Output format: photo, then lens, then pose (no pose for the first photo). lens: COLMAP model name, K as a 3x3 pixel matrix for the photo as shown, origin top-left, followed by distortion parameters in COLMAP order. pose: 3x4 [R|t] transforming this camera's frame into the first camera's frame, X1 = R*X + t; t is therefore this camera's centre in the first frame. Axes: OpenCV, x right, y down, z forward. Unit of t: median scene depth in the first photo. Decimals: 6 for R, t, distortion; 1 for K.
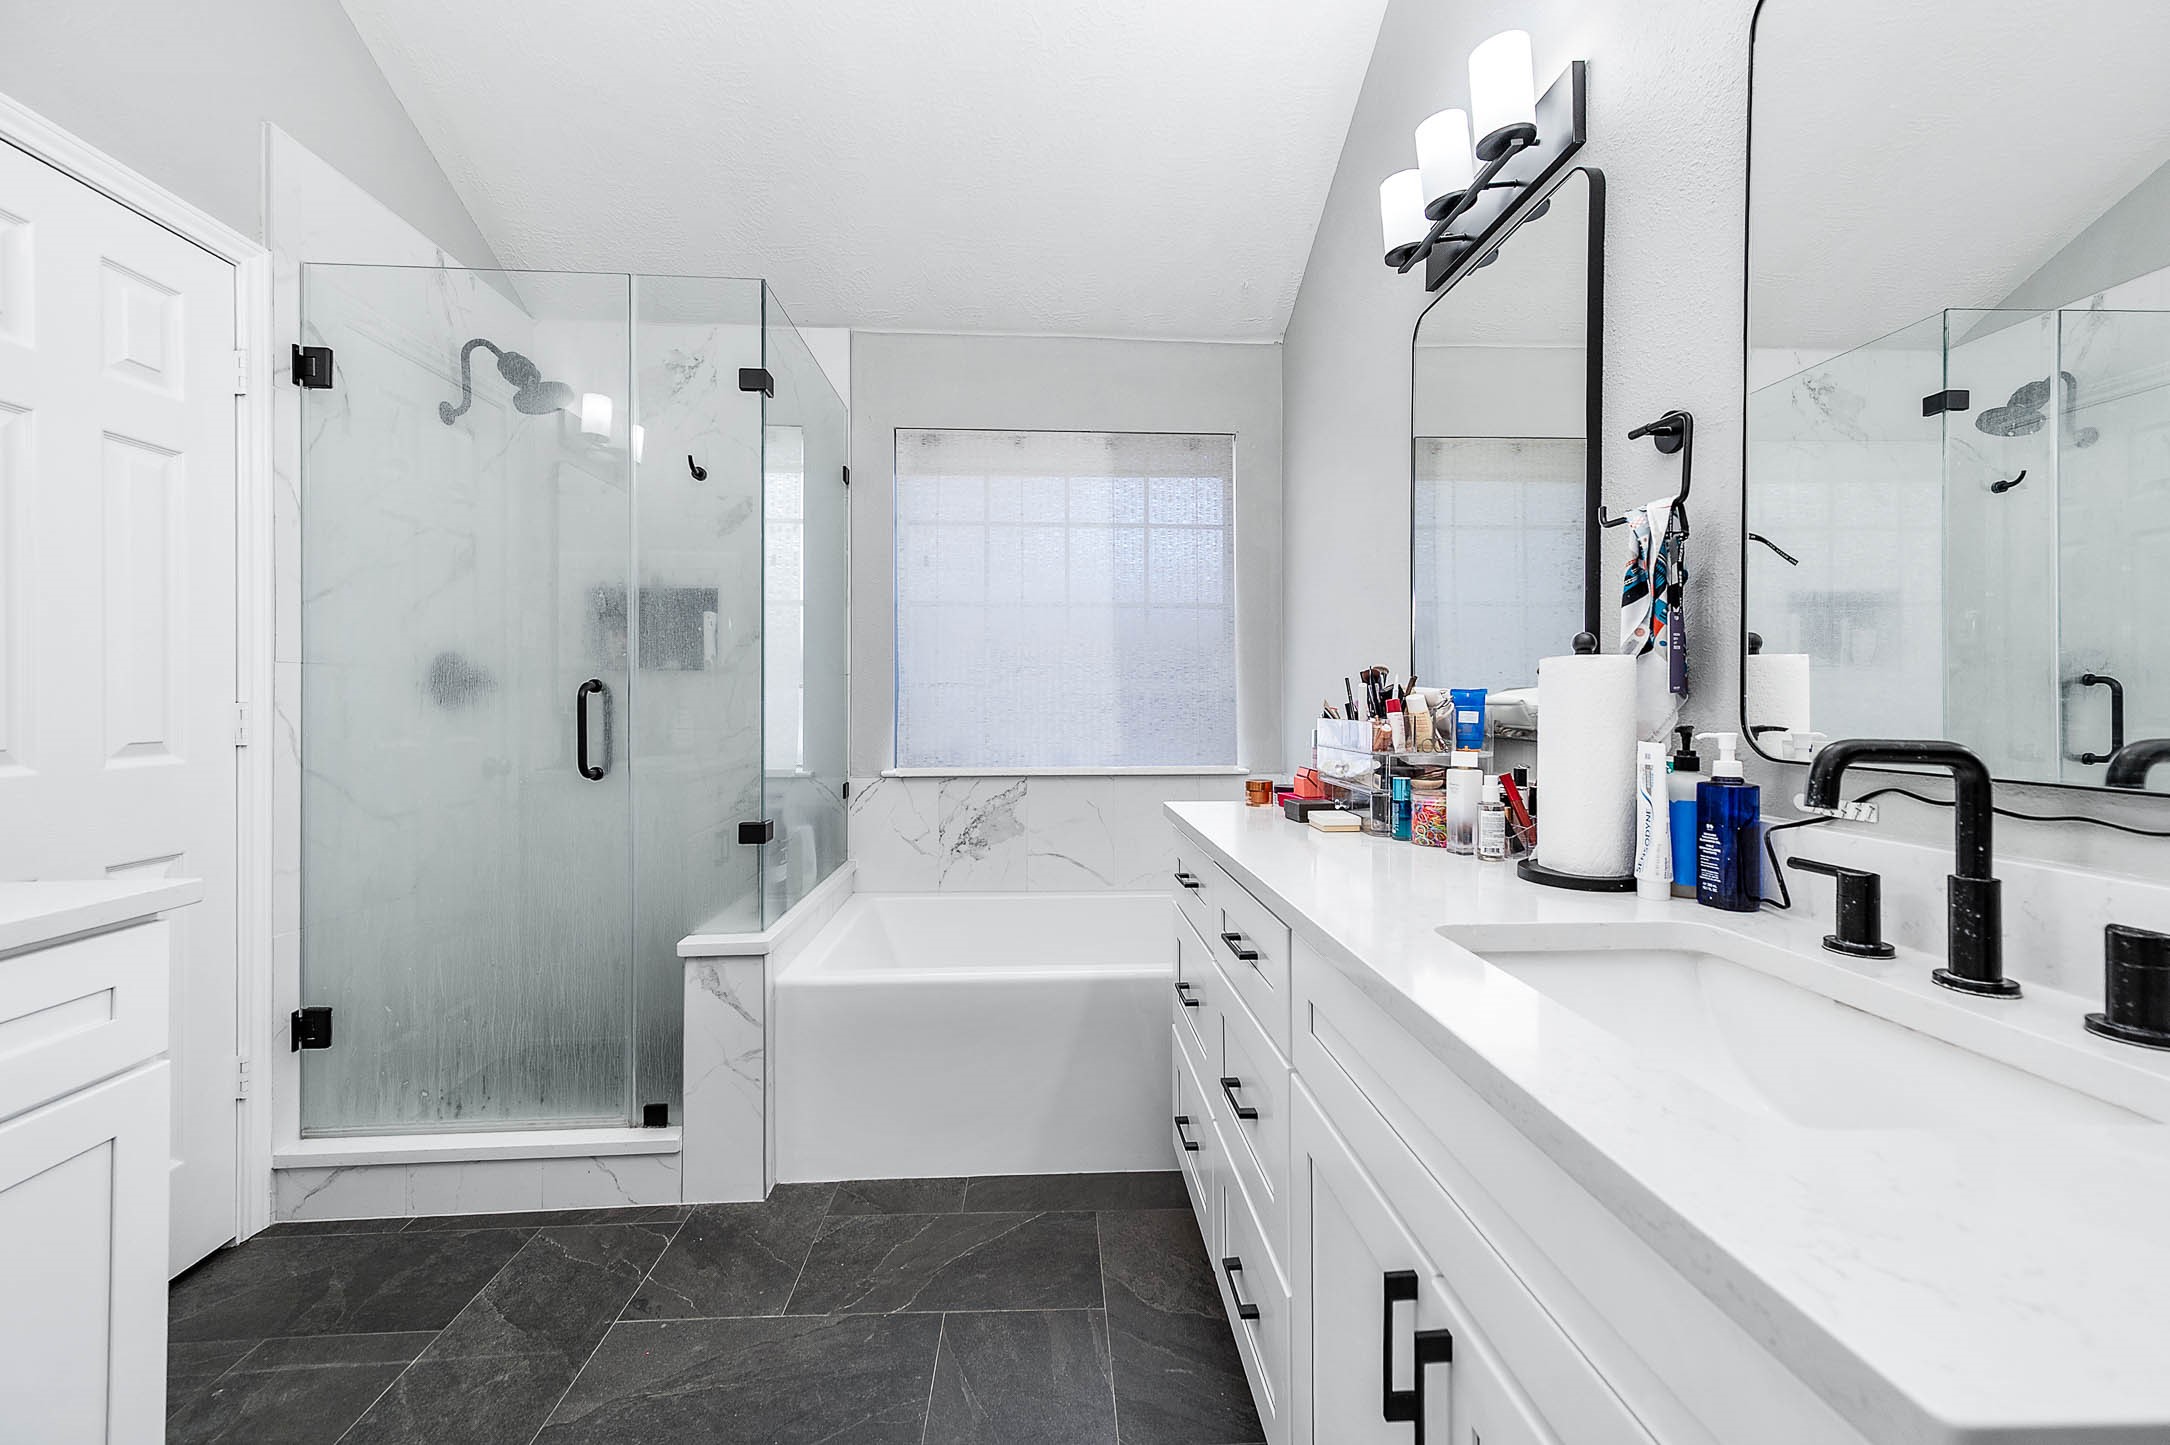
lens RADIAL K [[849.9, 0, 1098.3], [0, 849.9, 696.9], [0, 0, 1]] dist [0.012326, 0.000294]
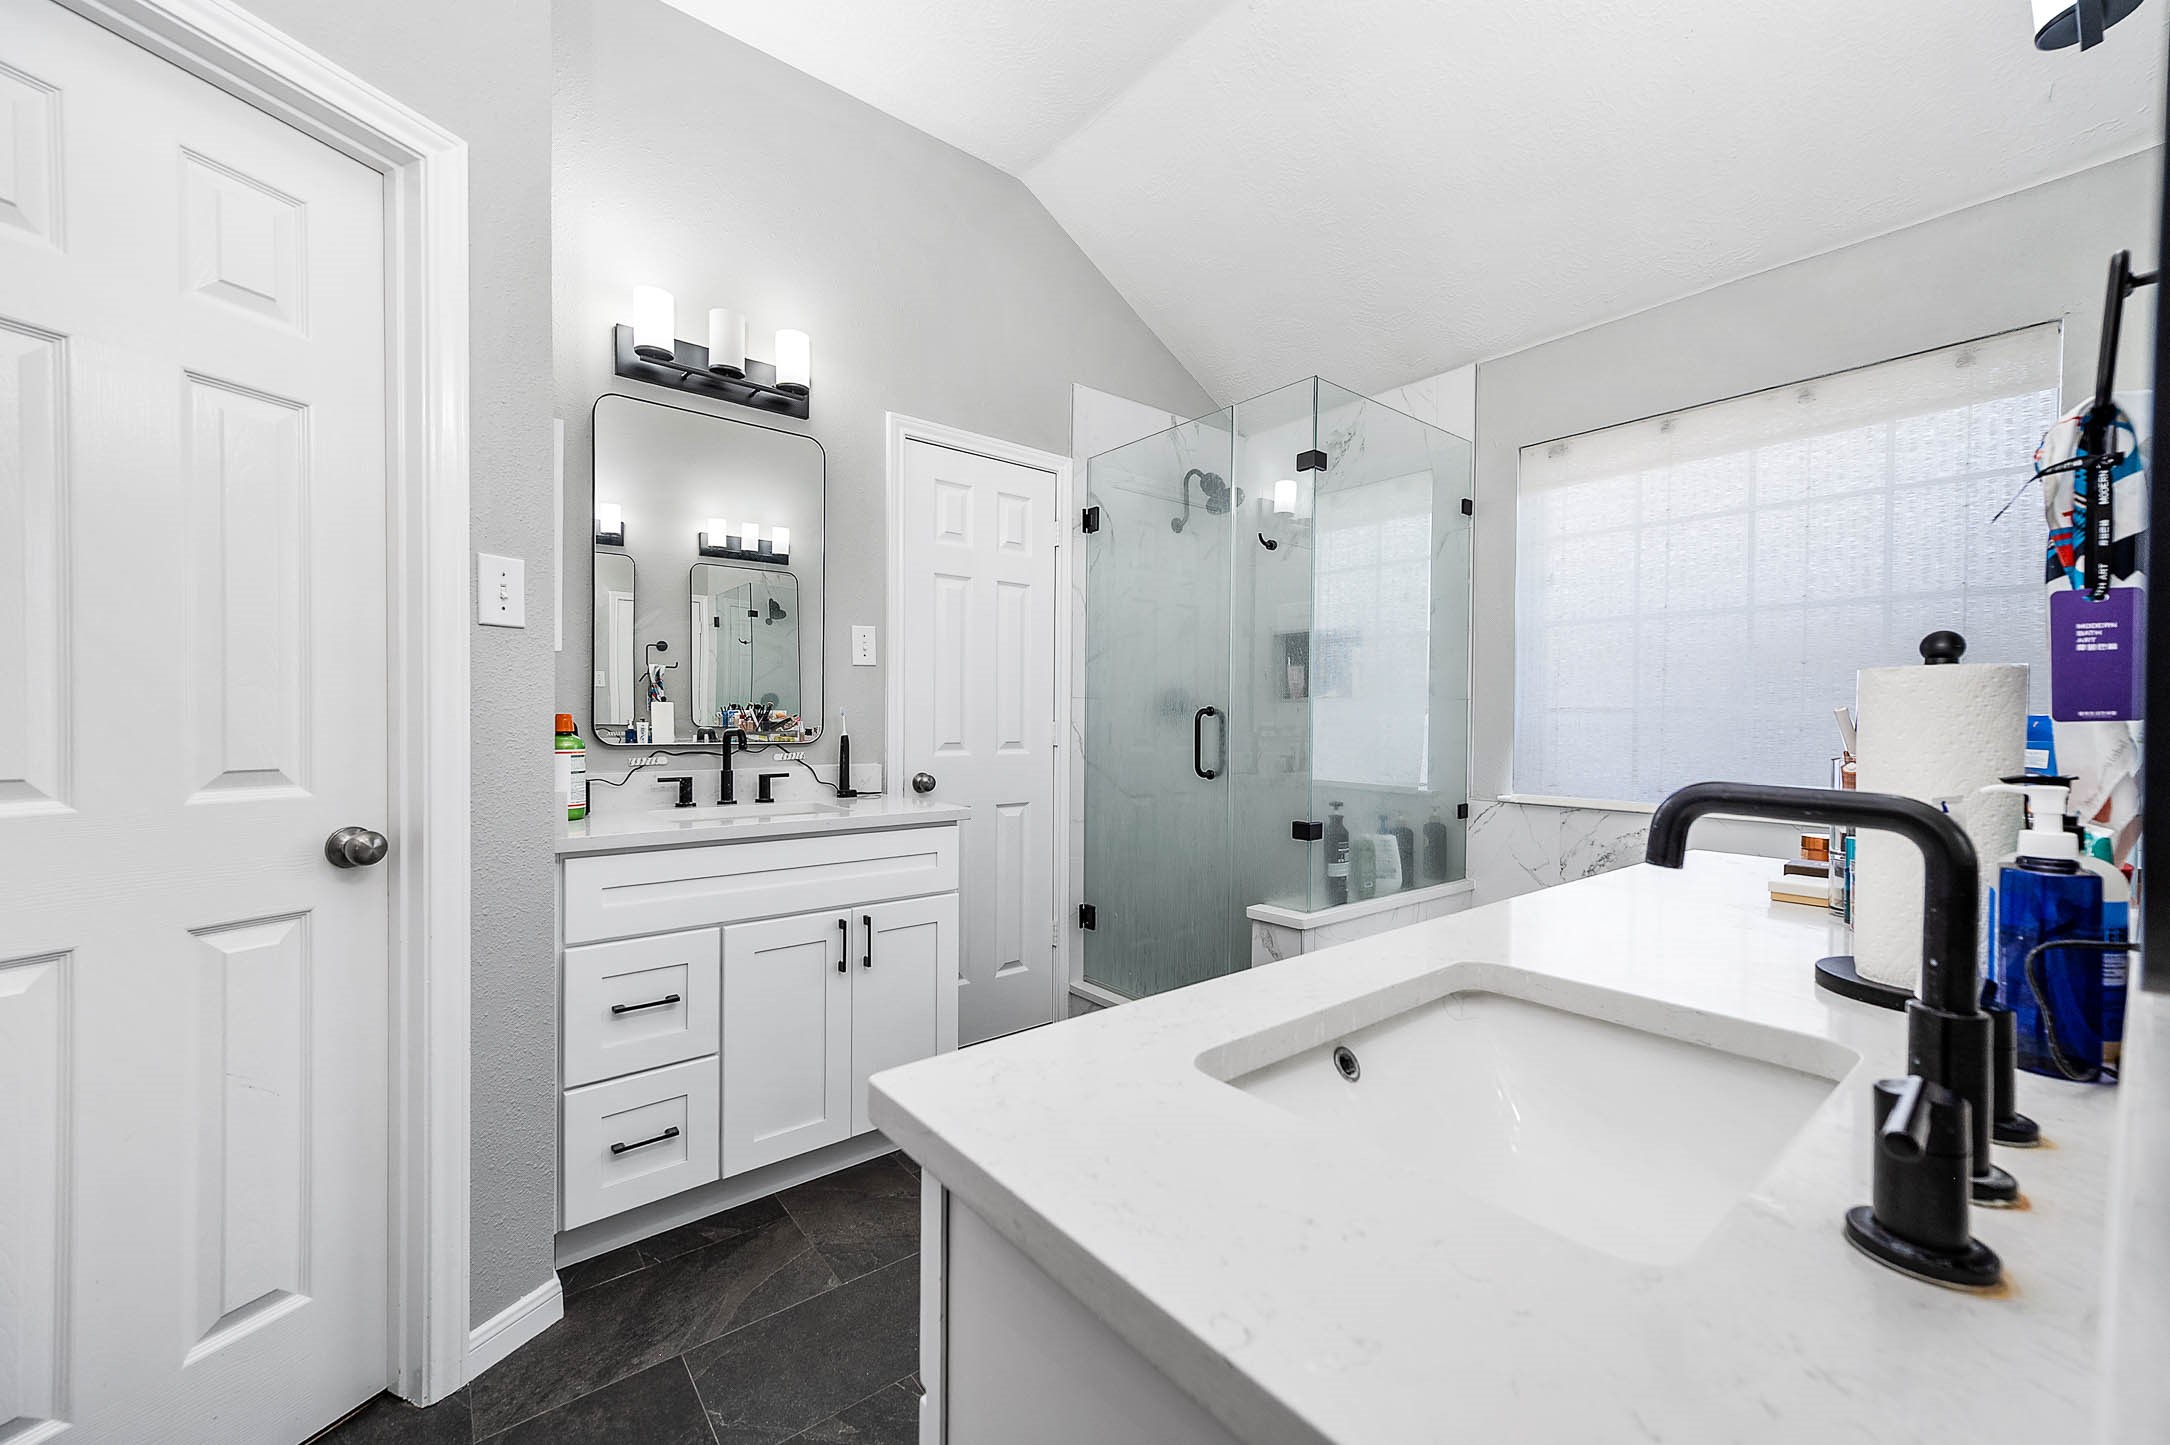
lens RADIAL K [[850.8, 0, 1085.0], [0, 850.8, 722.5], [0, 0, 1]] dist [0.006537, 0.000000]
pose [[0.584121, 0.009372, -0.811613, 0.404931], [-0.007285, 0.999954, 0.006304, -0.001963], [0.811634, 0.002230, 0.584162, 0.028784]]
